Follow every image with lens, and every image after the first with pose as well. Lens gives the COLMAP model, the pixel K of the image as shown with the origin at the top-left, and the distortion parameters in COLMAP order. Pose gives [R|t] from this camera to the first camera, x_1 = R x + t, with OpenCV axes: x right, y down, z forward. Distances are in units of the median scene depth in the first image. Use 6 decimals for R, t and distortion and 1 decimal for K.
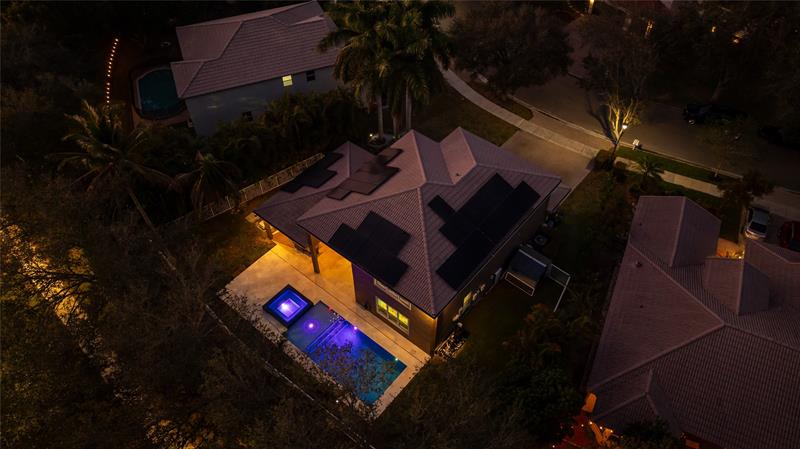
lens RADIAL K [[562.1, 0, 400.0], [0, 562.1, 224.5], [0, 0, 1]] dist [-0.003499, 0.002161]
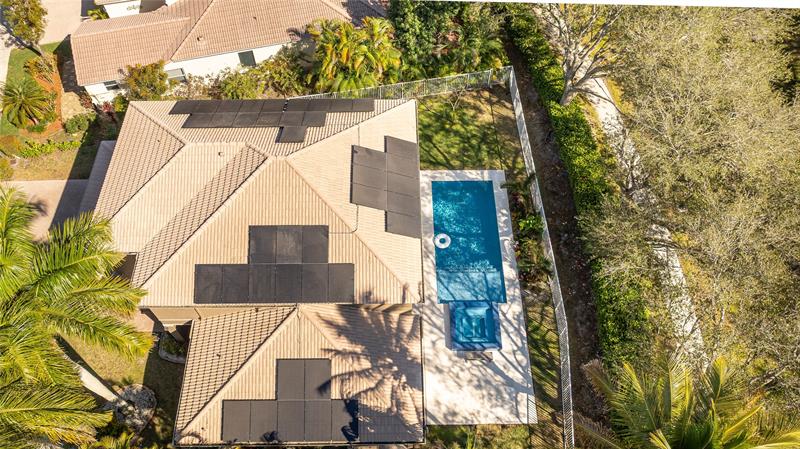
lens RADIAL K [[581.4, 0, 400.0], [0, 581.4, 224.5], [0, 0, 1]] dist [-0.033555, 0.000498]
pose [[-0.658752, -0.633558, 0.405771, -0.366636], [0.570888, -0.069647, 0.818069, -0.528644], [-0.490033, 0.770554, 0.407570, 0.666232]]
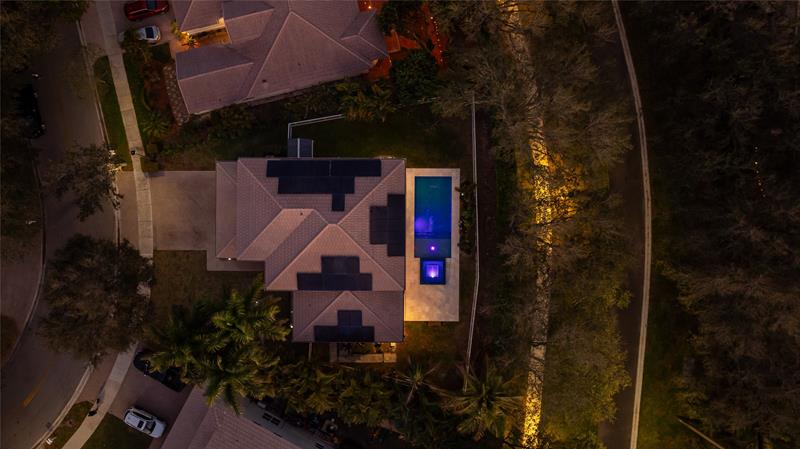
lens RADIAL K [[581.4, 0, 400.0], [0, 581.4, 224.5], [0, 0, 1]] dist [-0.033555, 0.000498]
pose [[-0.638175, -0.769805, -0.011538, -0.041613], [0.563999, -0.477656, 0.673610, -0.845255], [-0.524059, 0.423373, 0.738997, -0.077937]]
